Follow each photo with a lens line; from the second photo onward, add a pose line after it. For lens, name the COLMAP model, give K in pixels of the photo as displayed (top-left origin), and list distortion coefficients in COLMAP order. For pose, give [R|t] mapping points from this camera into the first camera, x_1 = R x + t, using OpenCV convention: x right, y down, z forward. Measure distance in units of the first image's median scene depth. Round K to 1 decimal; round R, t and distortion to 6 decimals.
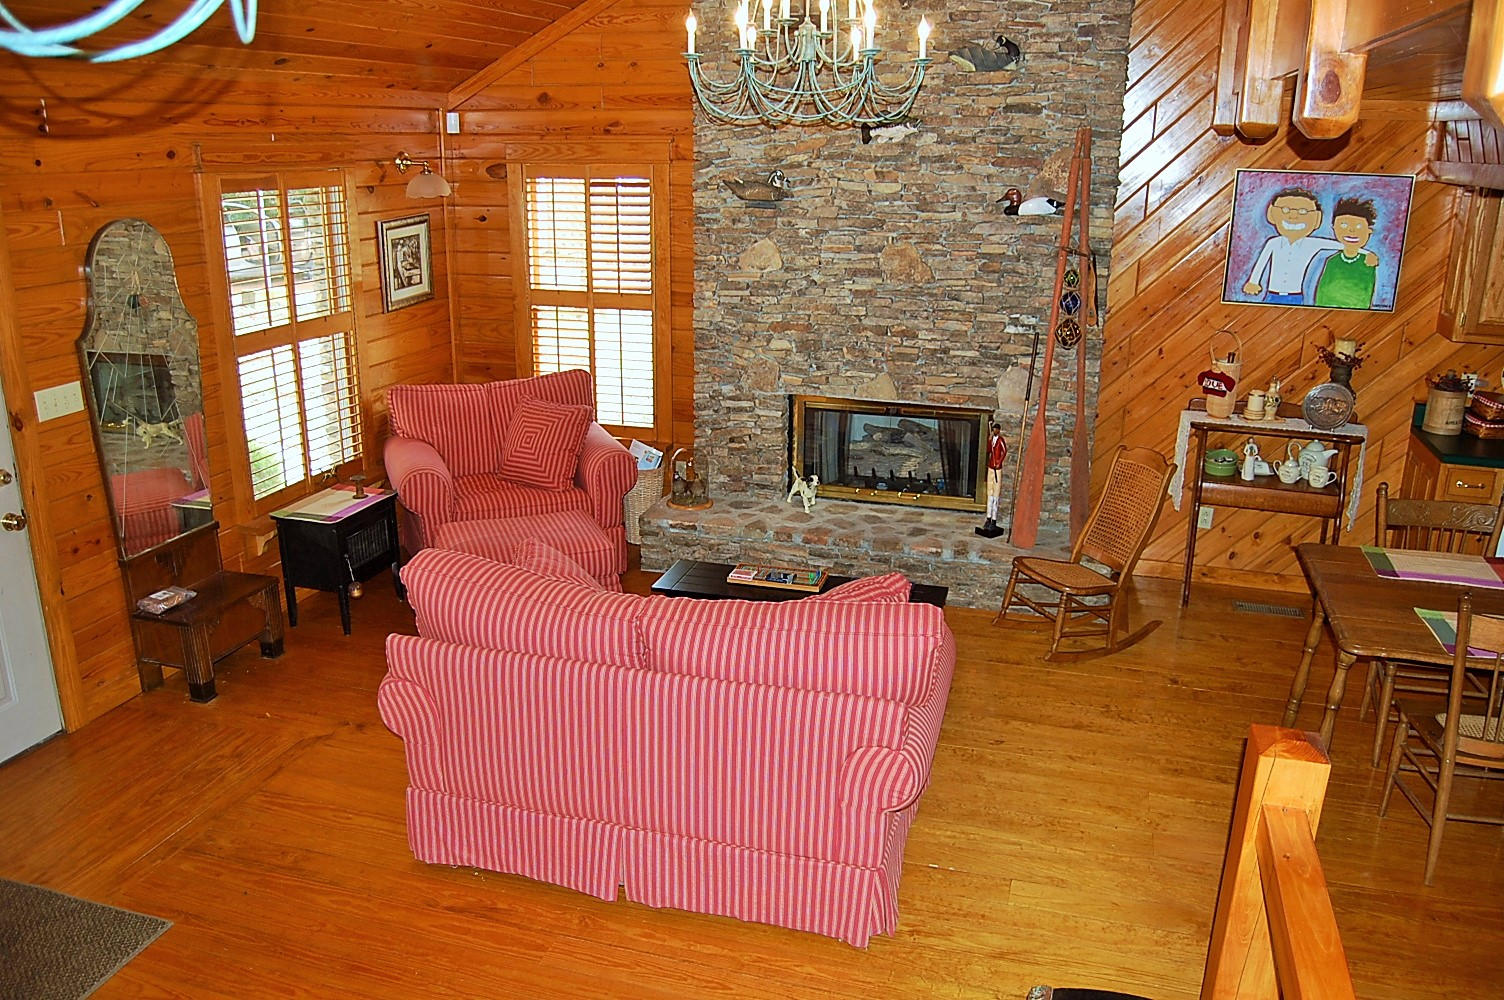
lens RADIAL K [[1175.2, 0, 754.9], [0, 1175.2, 496.7], [0, 0, 1]] dist [-0.092508, 0.034117]
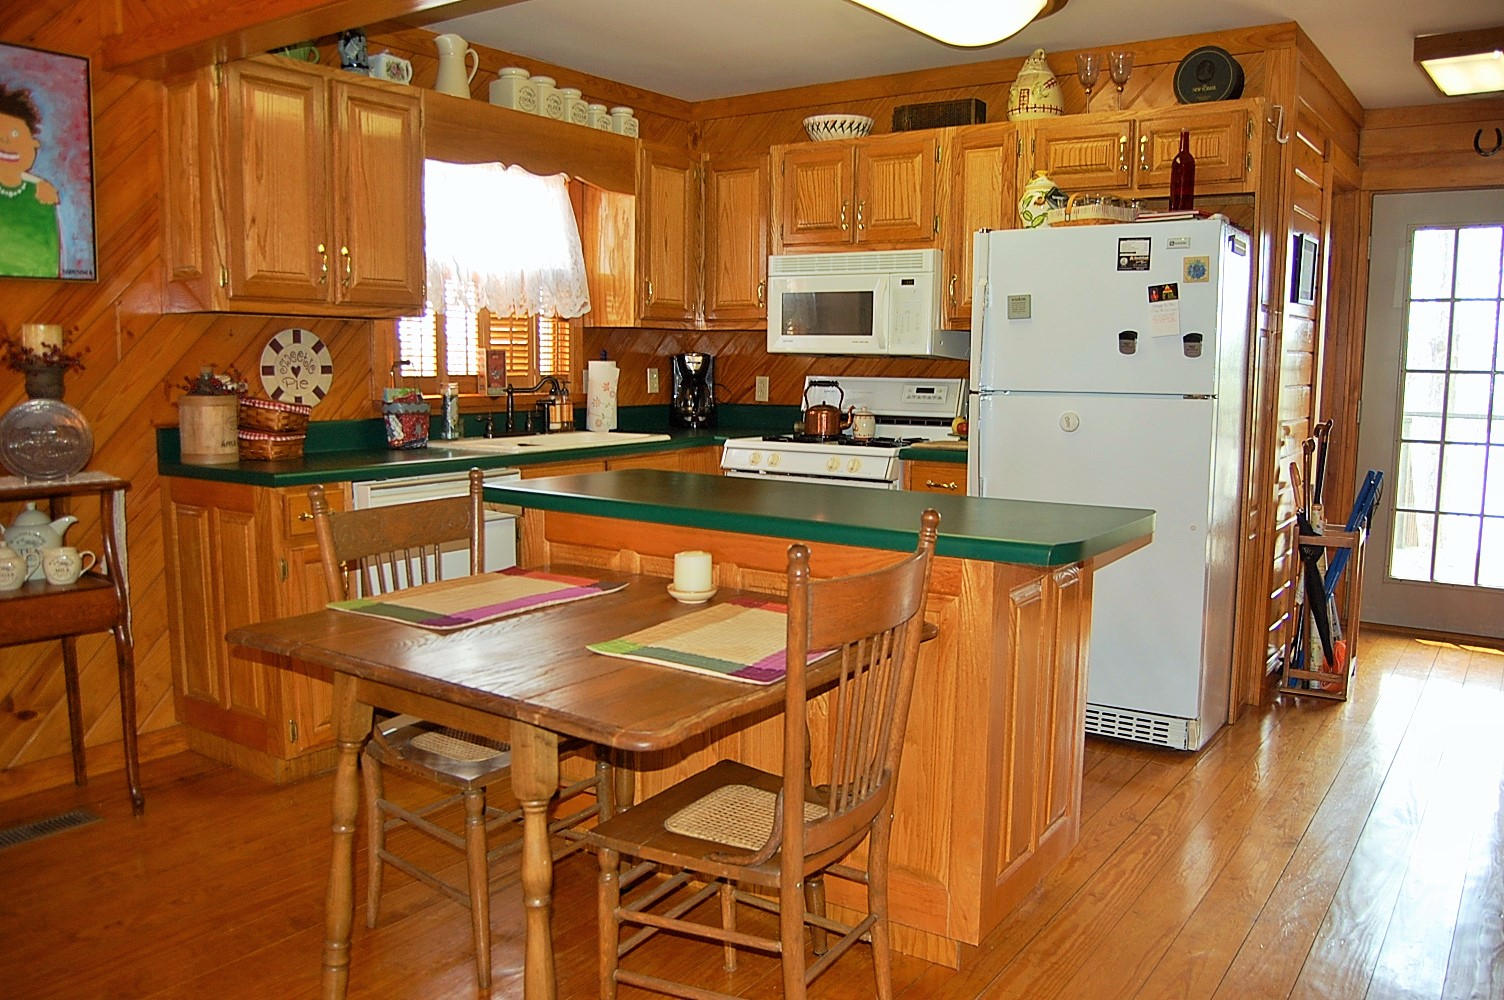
lens RADIAL K [[1175.2, 0, 761.7], [0, 1175.2, 508.6], [0, 0, 1]] dist [-0.092508, 0.034117]
pose [[0.313376, -0.129055, 0.940819, 0.076998], [0.274103, 0.960847, 0.040502, 0.024865], [-0.909210, 0.245189, 0.336481, 0.467467]]
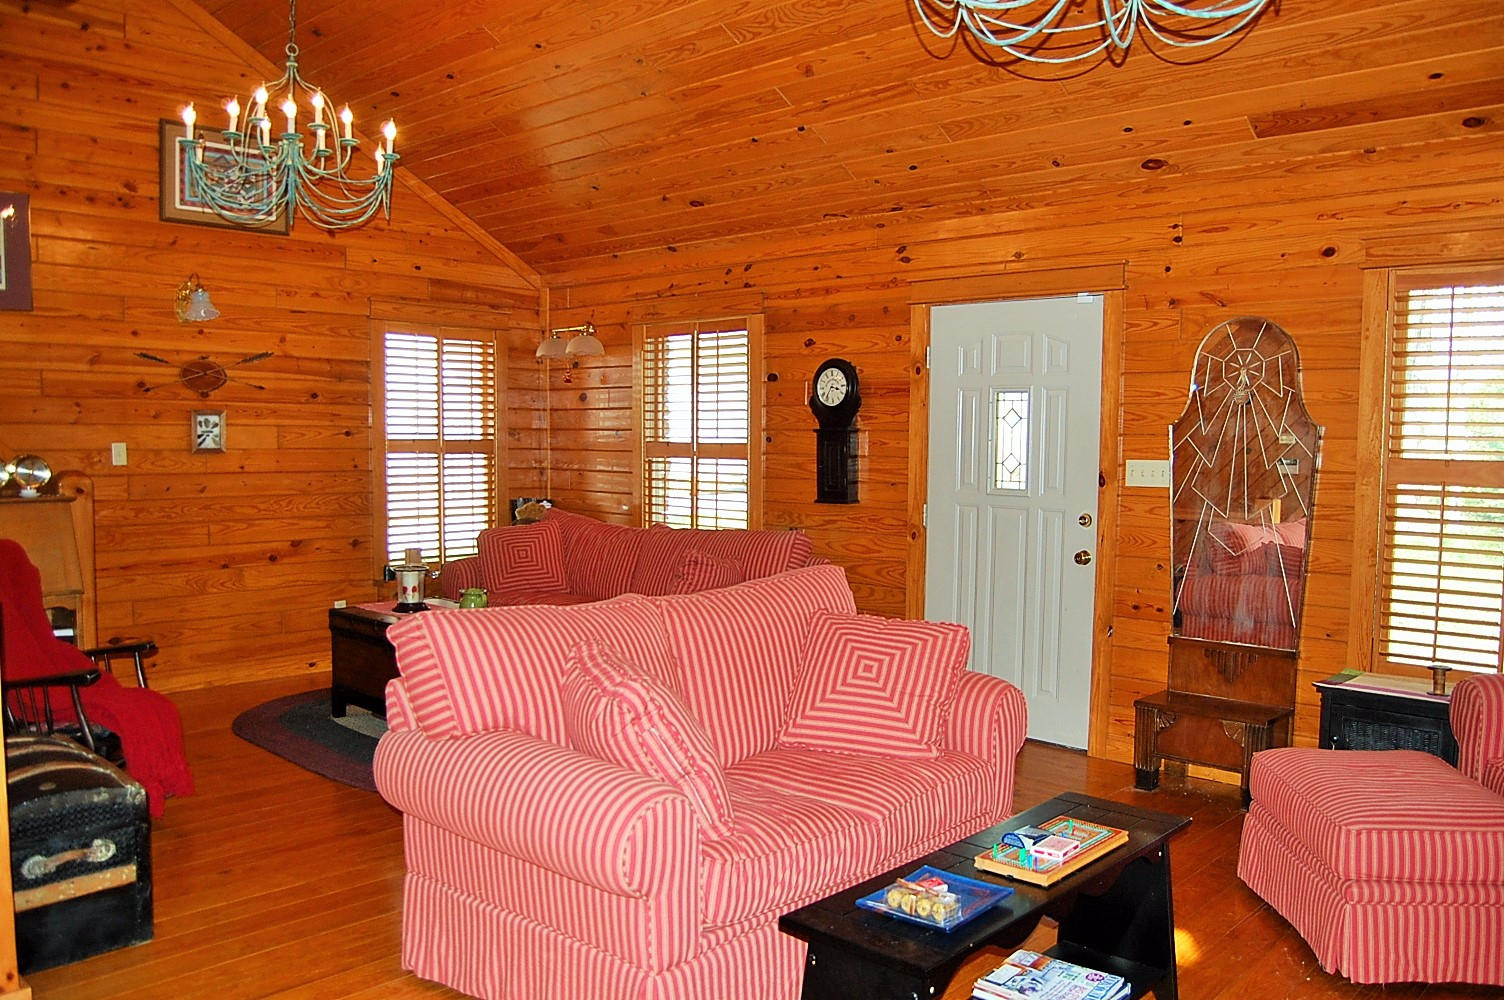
lens RADIAL K [[1175.2, 0, 748.4], [0, 1175.2, 511.5], [0, 0, 1]] dist [-0.092508, 0.034117]
pose [[-0.450017, 0.025609, -0.892653, 0.446542], [-0.290430, 0.941052, 0.173413, -0.097117], [0.844473, 0.337292, -0.416051, 0.844485]]
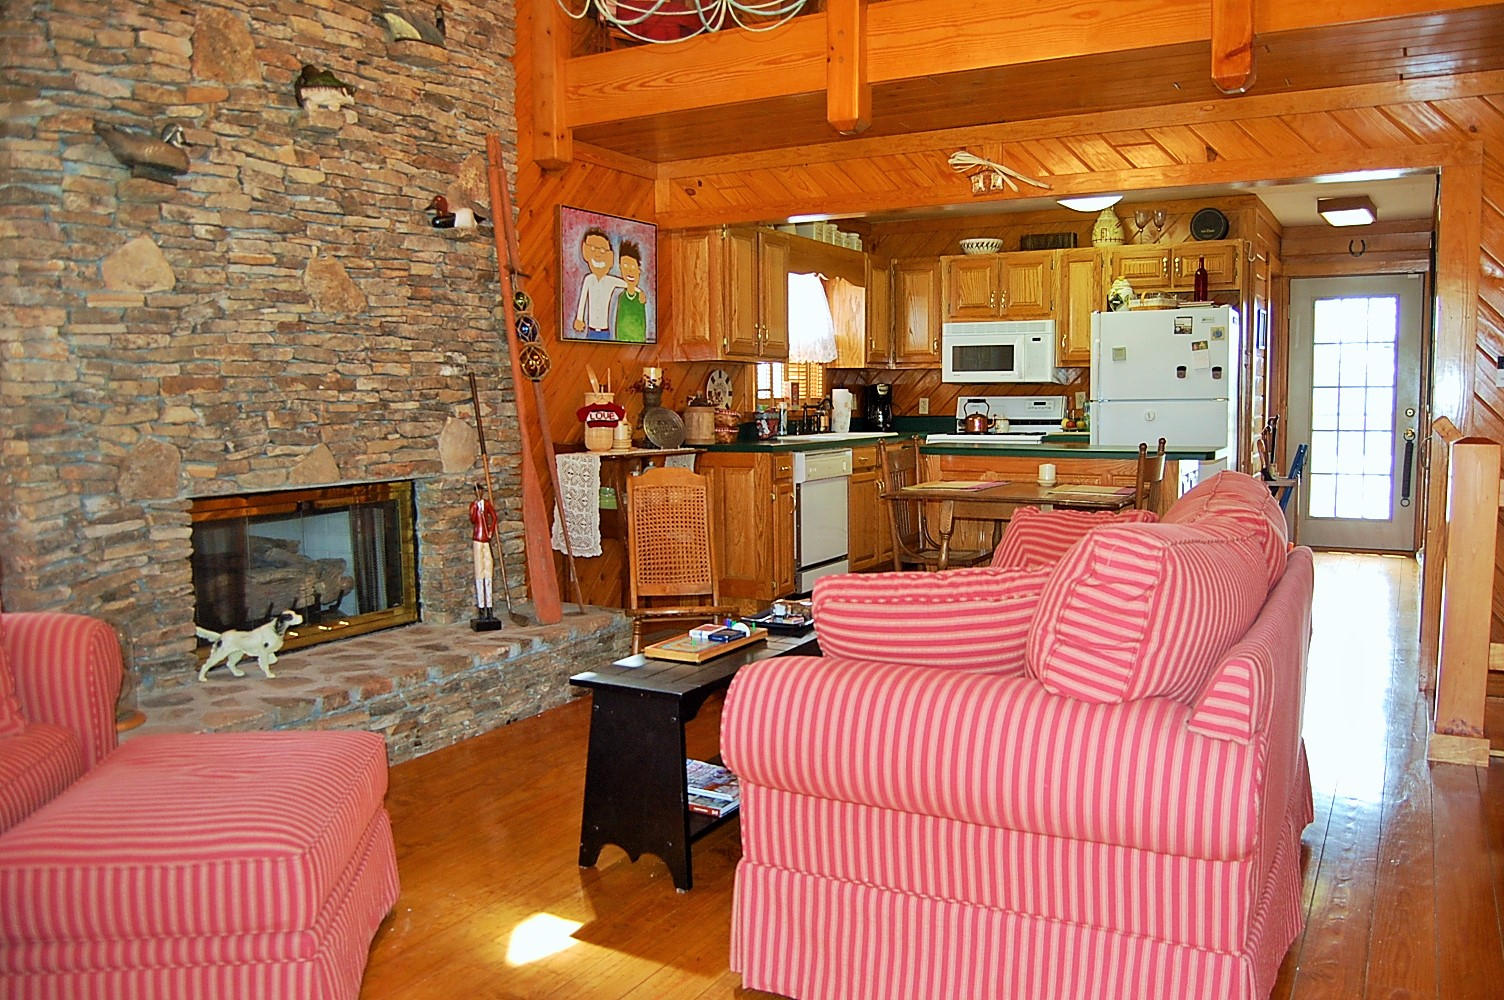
lens RADIAL K [[1175.2, 0, 748.4], [0, 1175.2, 509.9], [0, 0, 1]] dist [-0.092508, 0.034117]
pose [[0.231016, -0.104995, 0.967268, -0.507088], [0.297227, 0.954250, 0.032595, -0.016981], [-0.926438, 0.279968, 0.251654, 0.625439]]
